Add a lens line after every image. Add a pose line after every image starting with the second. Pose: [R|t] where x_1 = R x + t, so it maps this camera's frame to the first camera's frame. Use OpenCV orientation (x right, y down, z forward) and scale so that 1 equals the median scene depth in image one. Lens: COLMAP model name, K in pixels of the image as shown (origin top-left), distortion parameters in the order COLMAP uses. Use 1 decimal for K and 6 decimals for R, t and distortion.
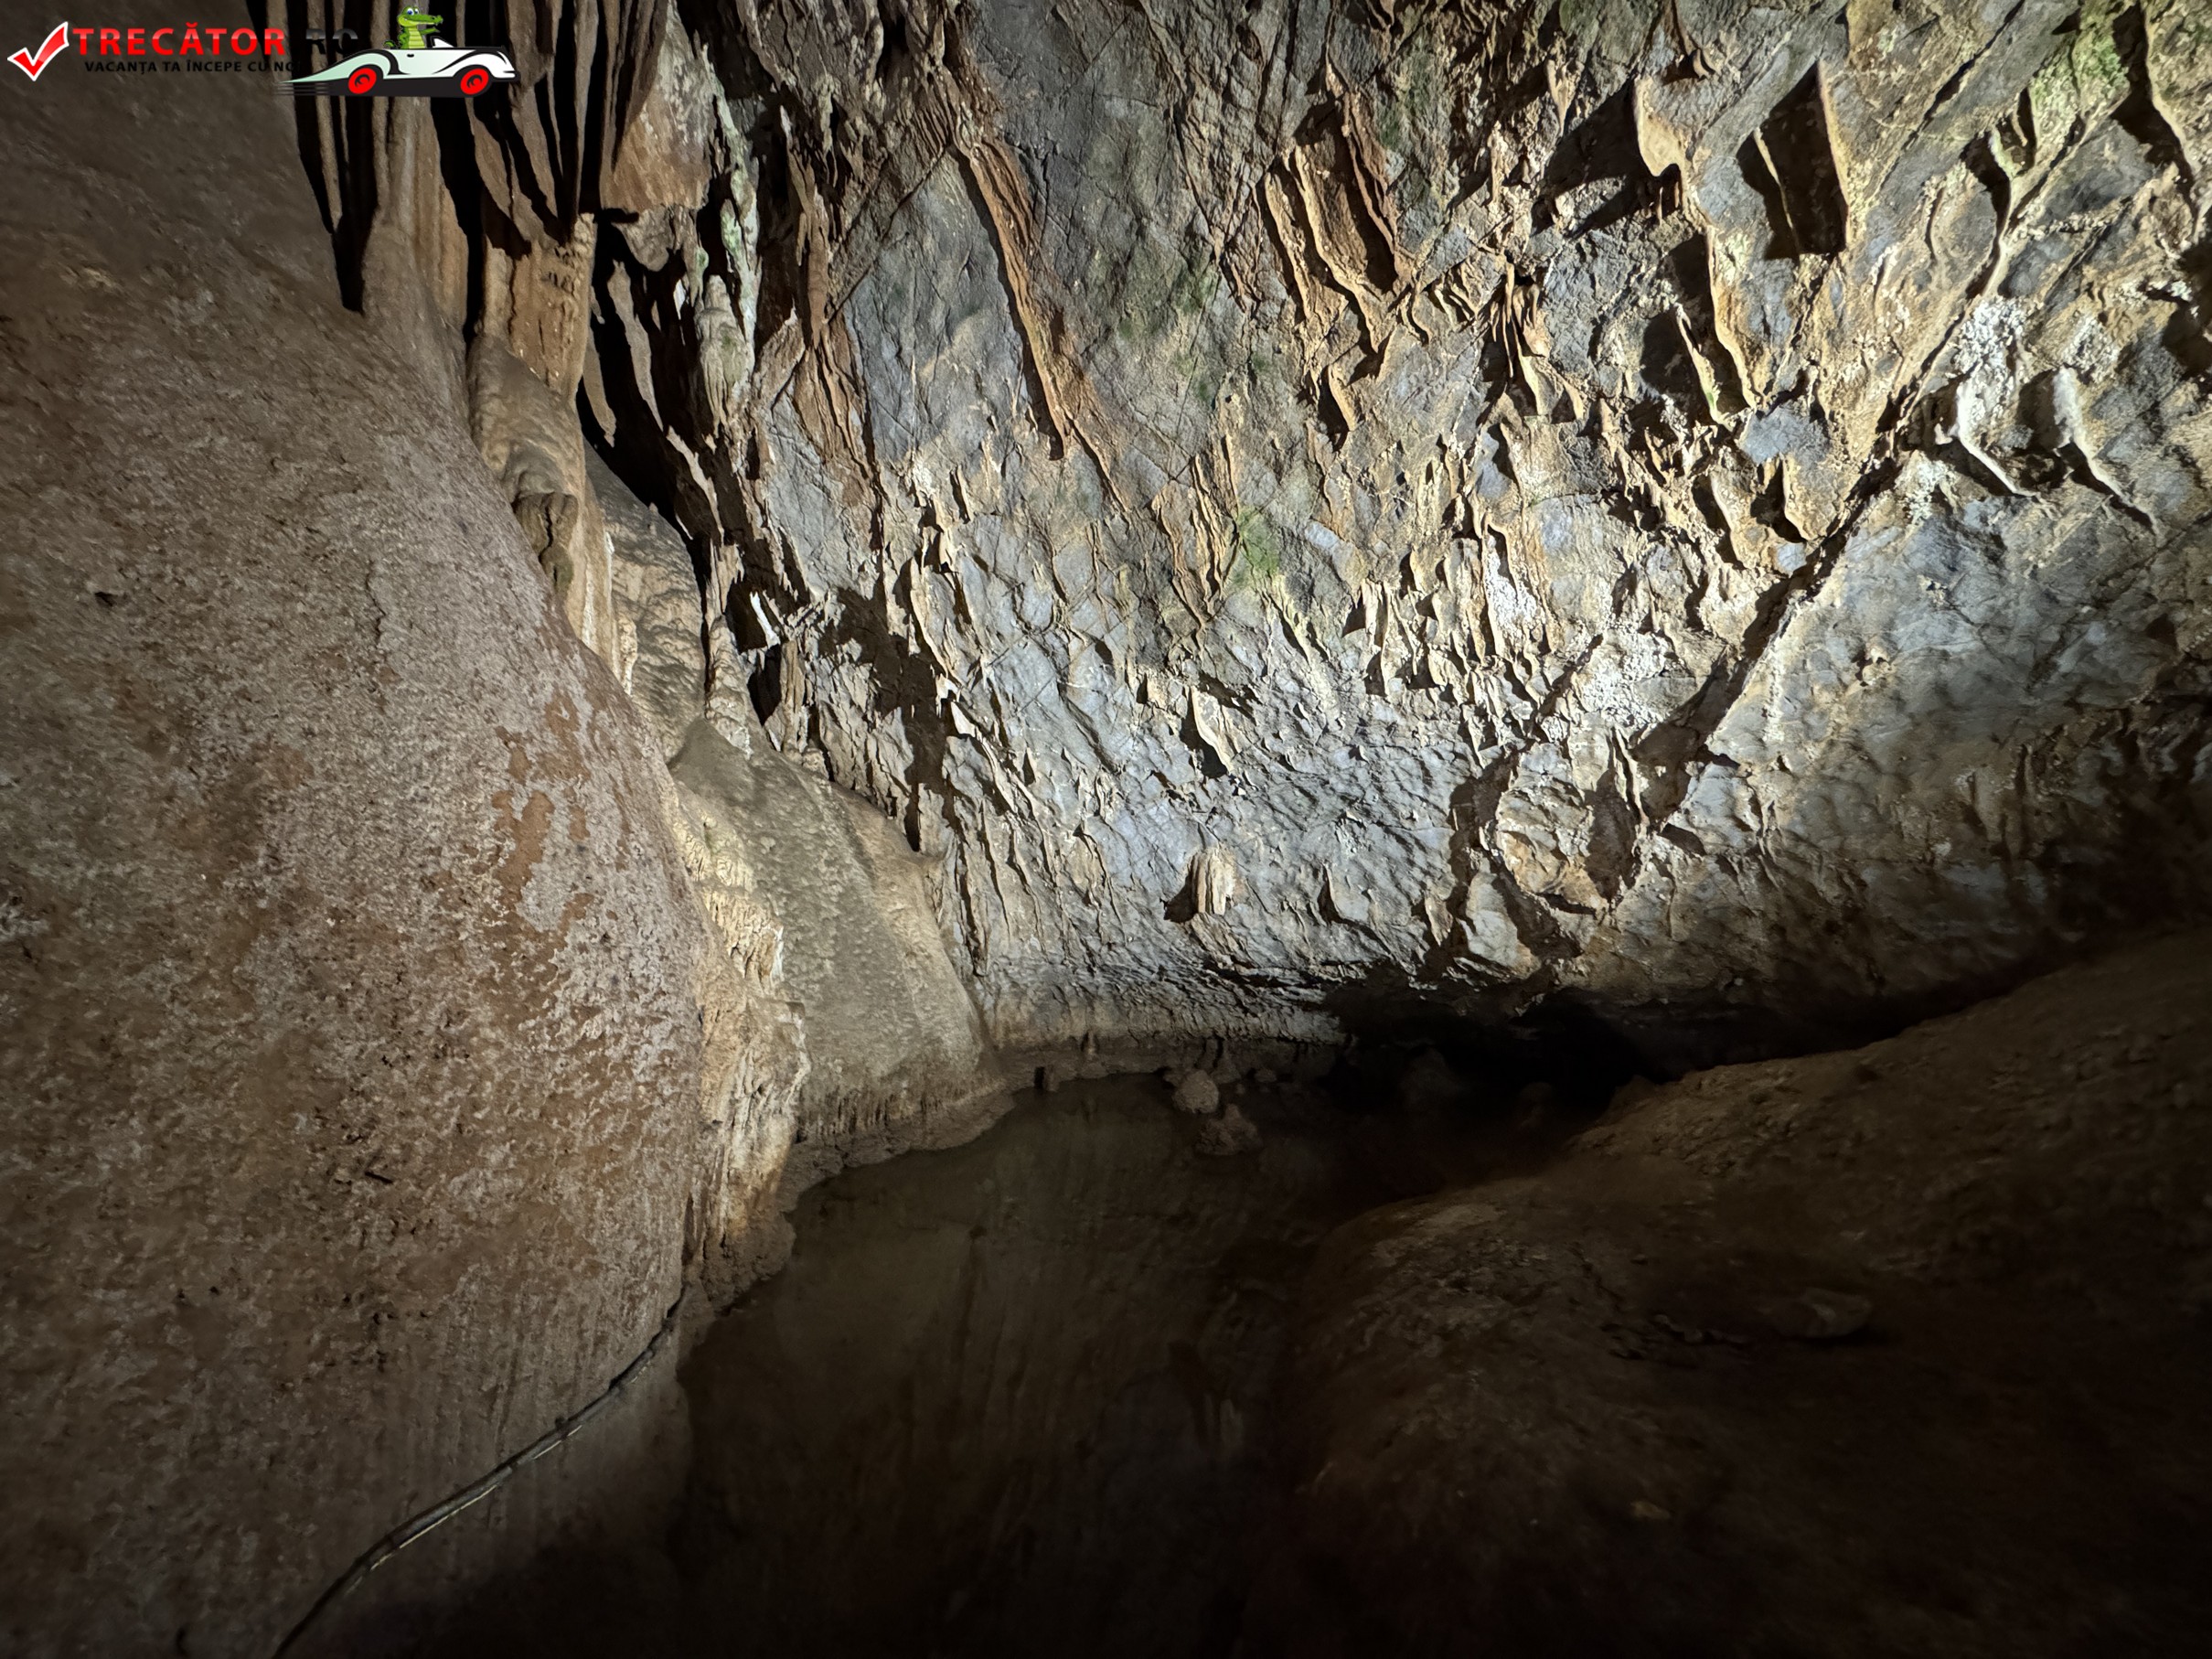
lens RADIAL K [[875.3, 0, 1105.3], [0, 875.3, 823.1], [0, 0, 1]] dist [-0.000880, -0.000468]
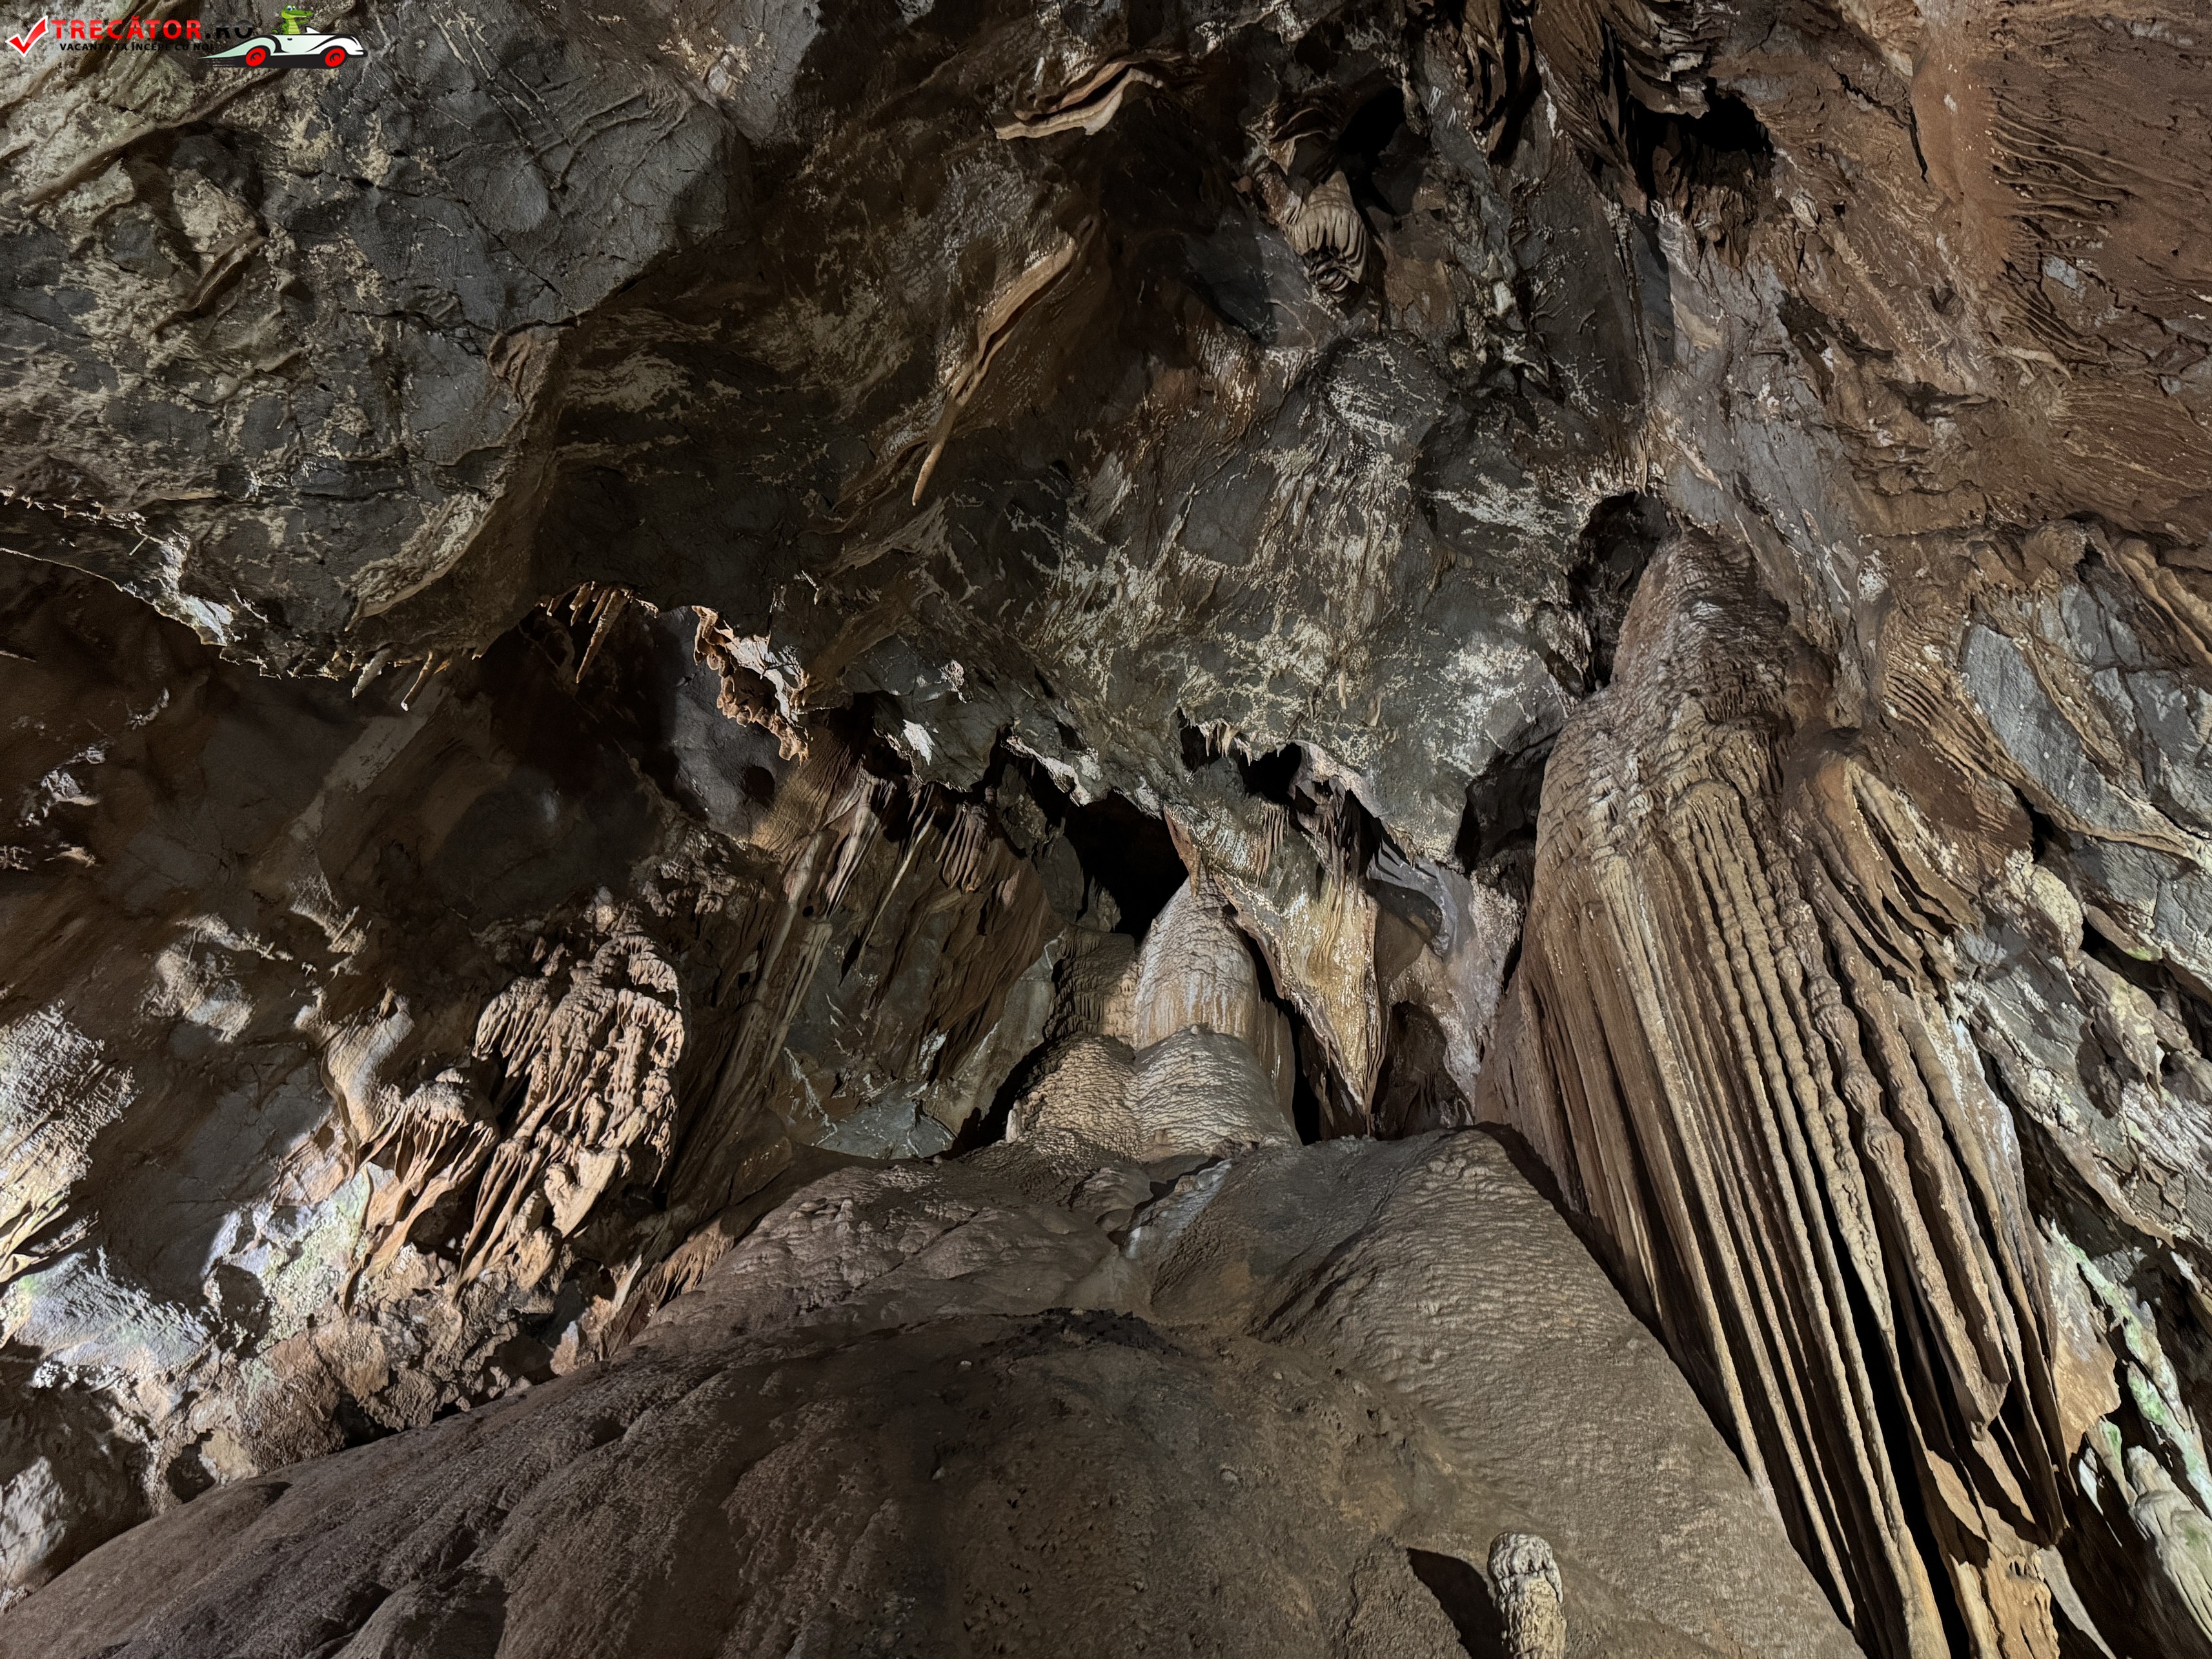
lens RADIAL K [[1562.4, 0, 1106.0], [0, 1562.4, 829.5], [0, 0, 1]] dist [0.008771, -0.012289]
pose [[0.645758, -0.518176, -0.560794, 0.010982], [-0.028109, 0.717832, -0.695649, -0.058645], [0.763024, 0.464984, 0.448980, -0.599224]]
